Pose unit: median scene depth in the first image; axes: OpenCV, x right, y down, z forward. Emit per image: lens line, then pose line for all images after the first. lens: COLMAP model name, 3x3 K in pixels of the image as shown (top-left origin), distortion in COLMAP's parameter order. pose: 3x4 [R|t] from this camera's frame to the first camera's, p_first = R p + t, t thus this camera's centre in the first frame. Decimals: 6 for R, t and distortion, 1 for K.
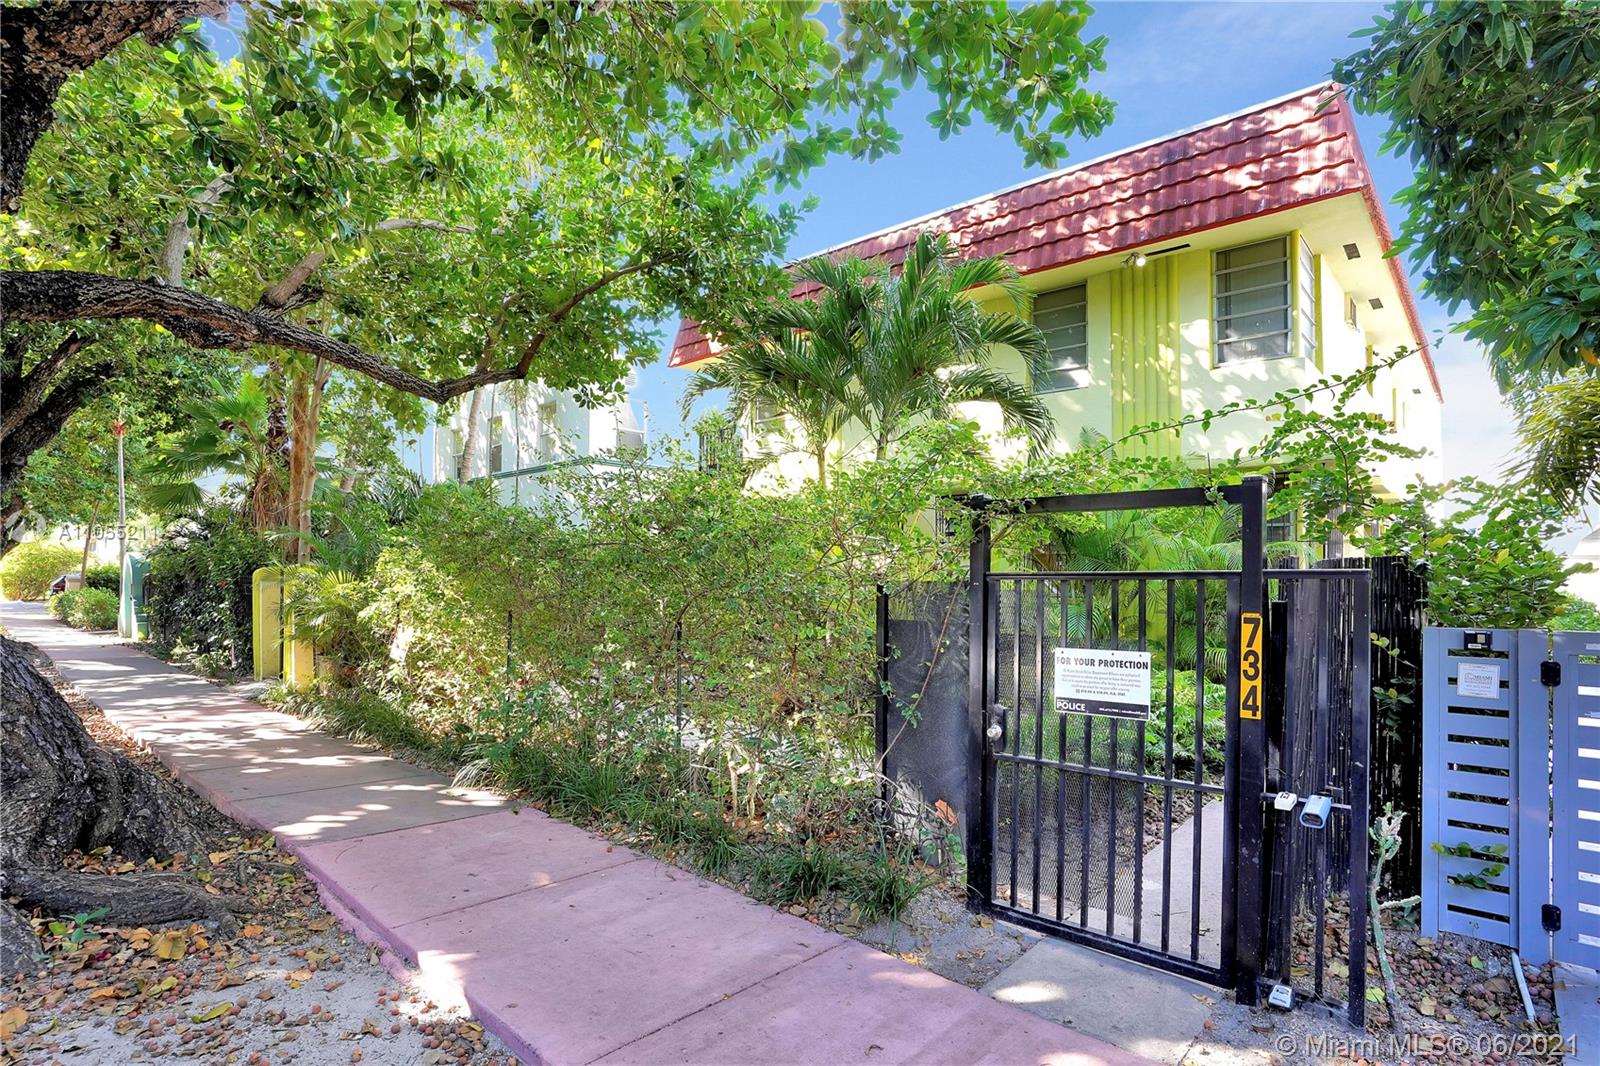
lens RADIAL K [[835.6, 0, 801.5], [0, 835.6, 545.8], [0, 0, 1]] dist [-0.003967, 0.006457]
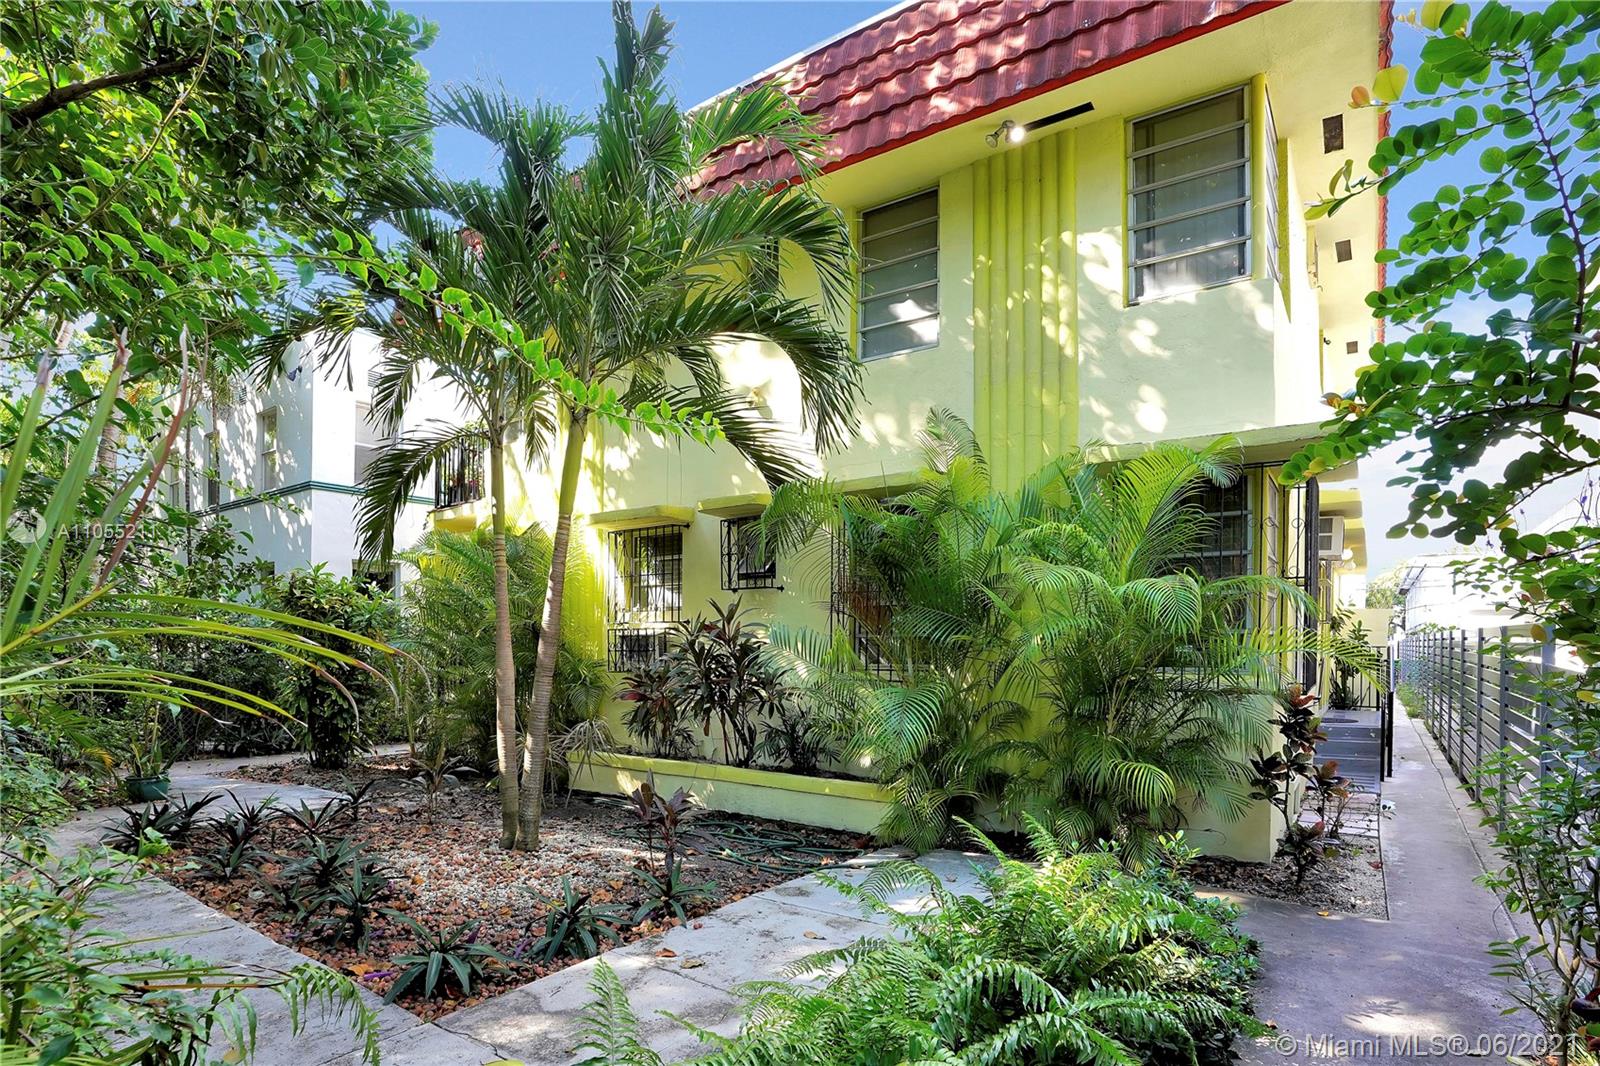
lens RADIAL K [[835.6, 0, 791.9], [0, 835.6, 608.7], [0, 0, 1]] dist [-0.003967, 0.006457]
pose [[0.995431, 0.002044, 0.095465, 0.181987], [-0.002457, 0.999988, 0.004217, 0.011235], [-0.095455, -0.004432, 0.995424, 0.396896]]
